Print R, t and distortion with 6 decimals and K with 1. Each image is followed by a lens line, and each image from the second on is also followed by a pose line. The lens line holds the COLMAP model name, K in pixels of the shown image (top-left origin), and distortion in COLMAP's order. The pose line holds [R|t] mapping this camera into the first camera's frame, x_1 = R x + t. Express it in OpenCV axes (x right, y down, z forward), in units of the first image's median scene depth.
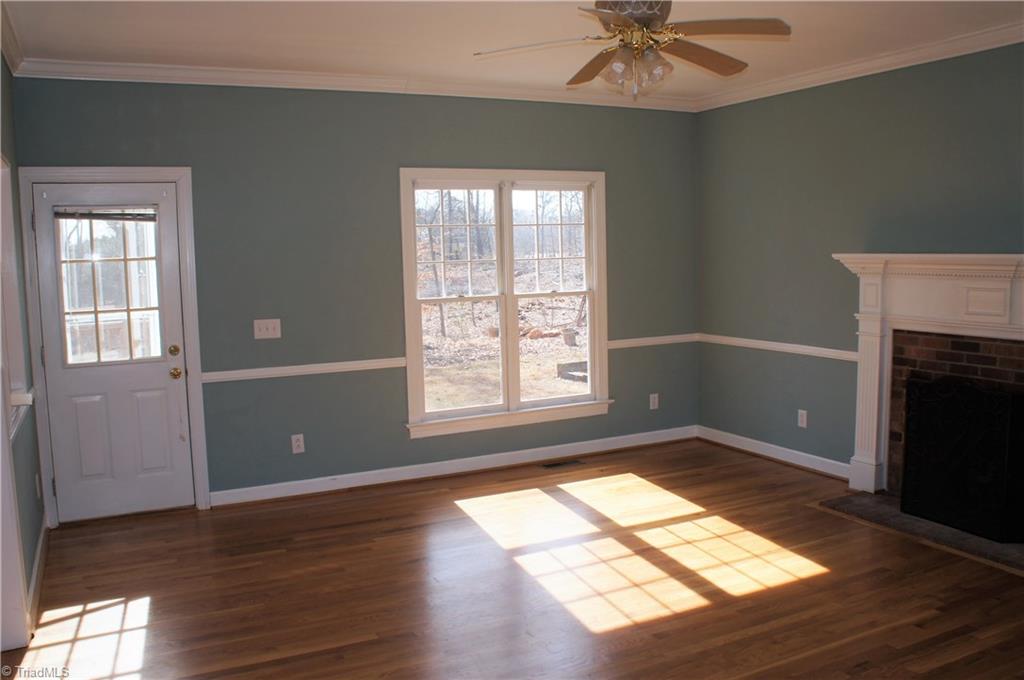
lens RADIAL K [[795.0, 0, 512.0], [0, 795.0, 340.0], [0, 0, 1]] dist [-0.095425, 0.003922]
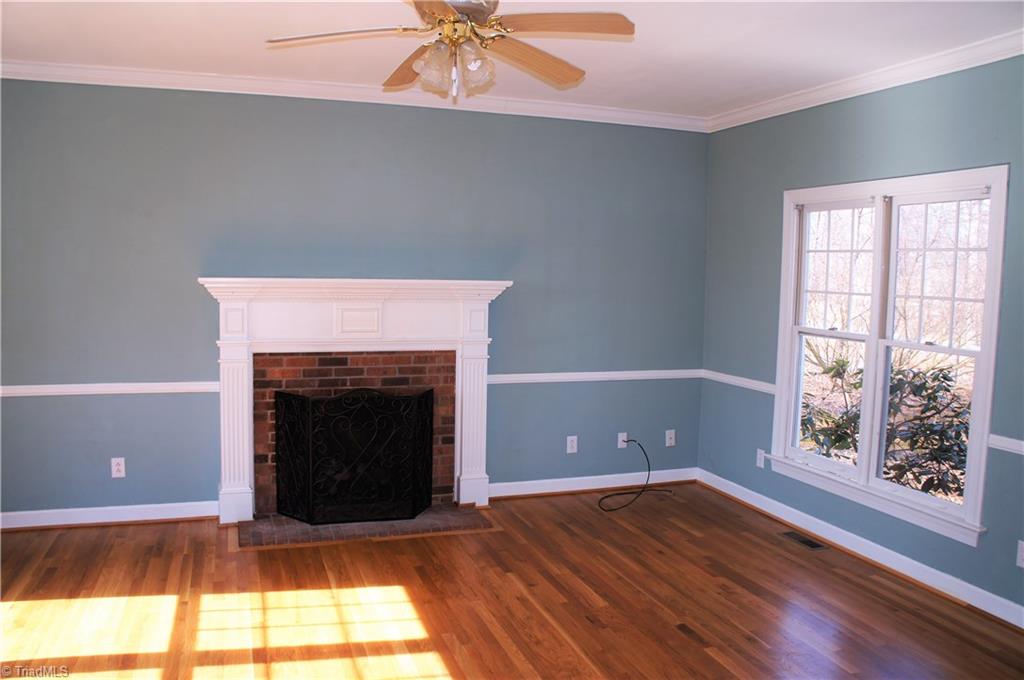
lens RADIAL K [[745.4, 0, 512.0], [0, 745.4, 340.0], [0, 0, 1]] dist [-0.101320, 0.001427]
pose [[0.192787, -0.055797, 0.979653, -0.409242], [0.090172, 0.995165, 0.038935, -0.041385], [-0.977089, 0.080831, 0.196886, 0.529719]]
